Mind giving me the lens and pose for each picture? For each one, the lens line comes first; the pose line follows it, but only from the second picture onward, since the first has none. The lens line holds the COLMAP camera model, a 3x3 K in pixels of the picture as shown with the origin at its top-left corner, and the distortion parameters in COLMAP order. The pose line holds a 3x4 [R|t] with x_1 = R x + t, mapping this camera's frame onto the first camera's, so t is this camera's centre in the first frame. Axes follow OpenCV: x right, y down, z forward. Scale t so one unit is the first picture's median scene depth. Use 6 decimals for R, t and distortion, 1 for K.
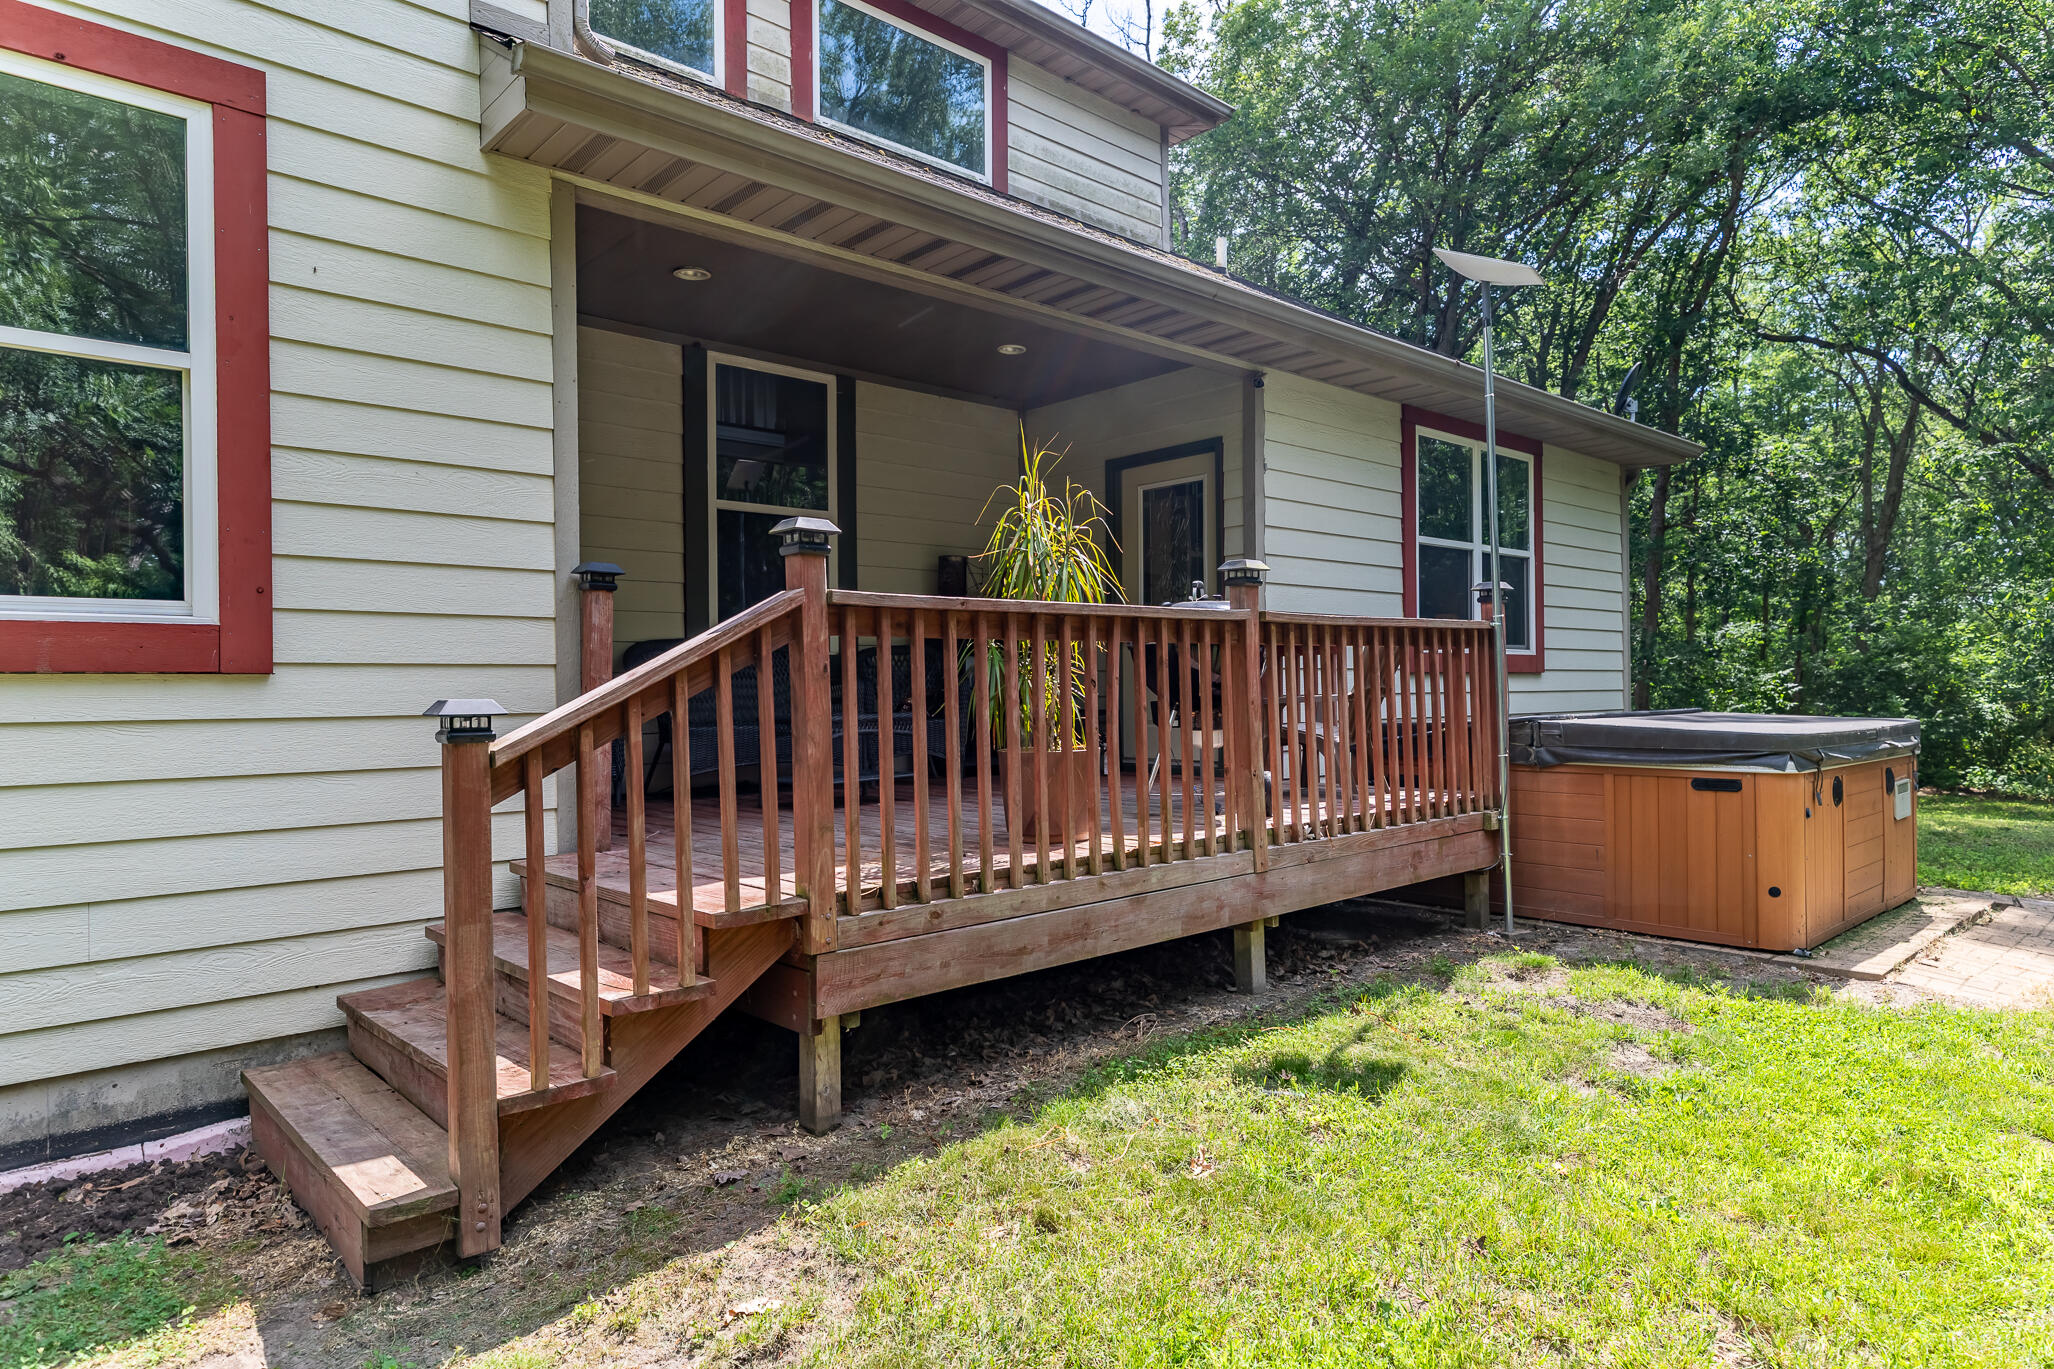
lens RADIAL K [[1186.8, 0, 1027.0], [0, 1186.8, 684.5], [0, 0, 1]] dist [0.003310, 0.000181]
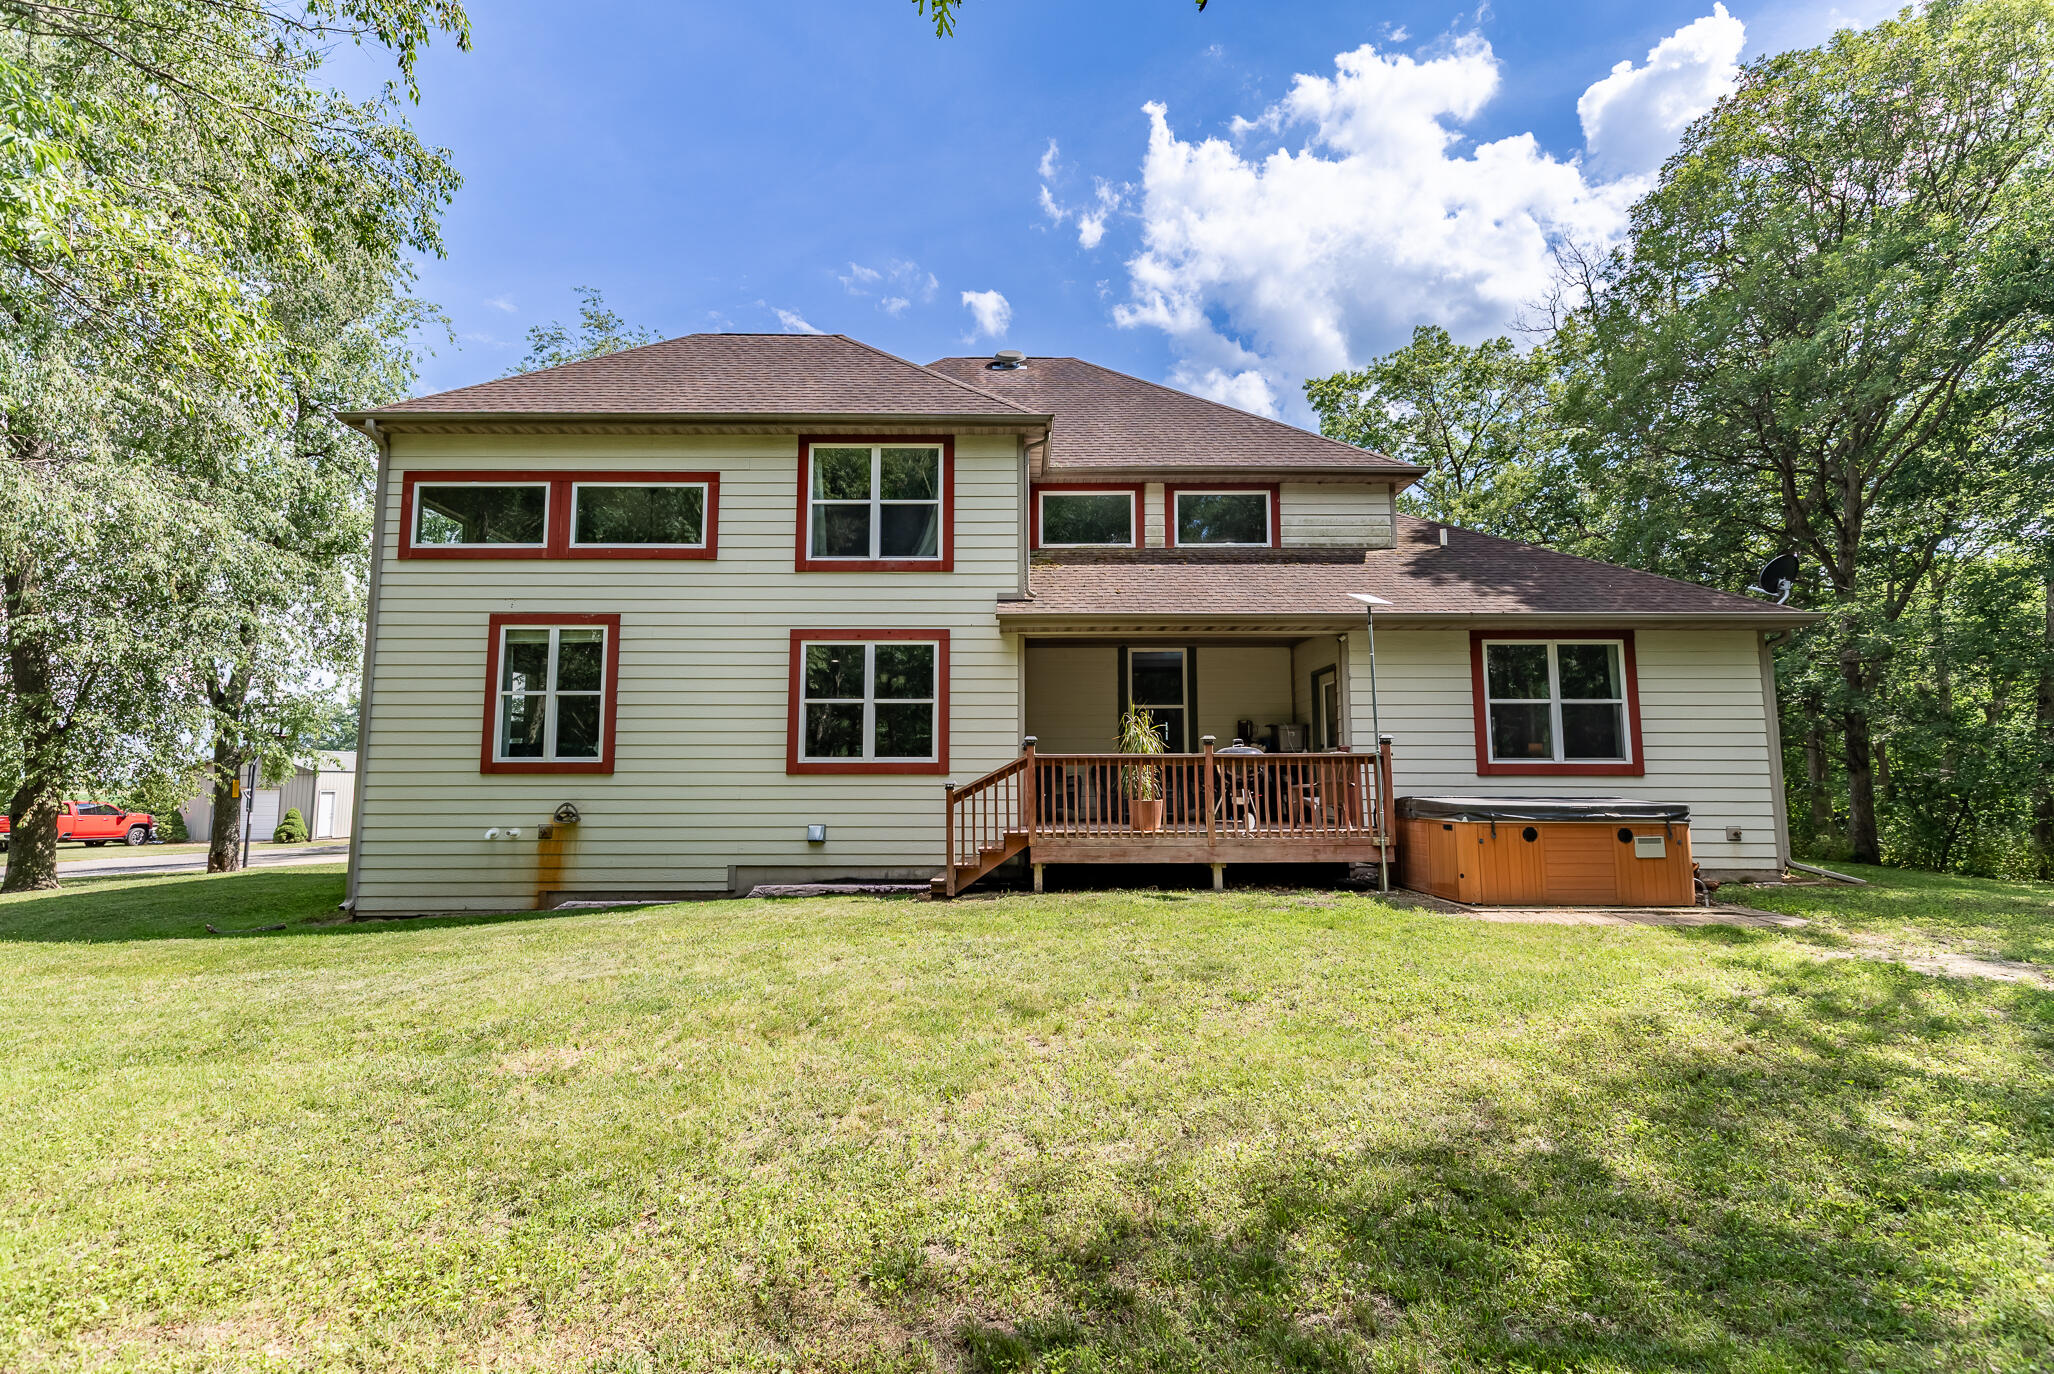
lens RADIAL K [[909.8, 0, 1027.0], [0, 909.8, 687.0], [0, 0, 1]] dist [0.001179, -0.000139]
pose [[0.754595, -0.058207, -0.653605, 1.396919], [-0.006927, 0.995296, -0.096634, -0.008555], [0.656155, 0.077447, 0.750642, -1.020693]]
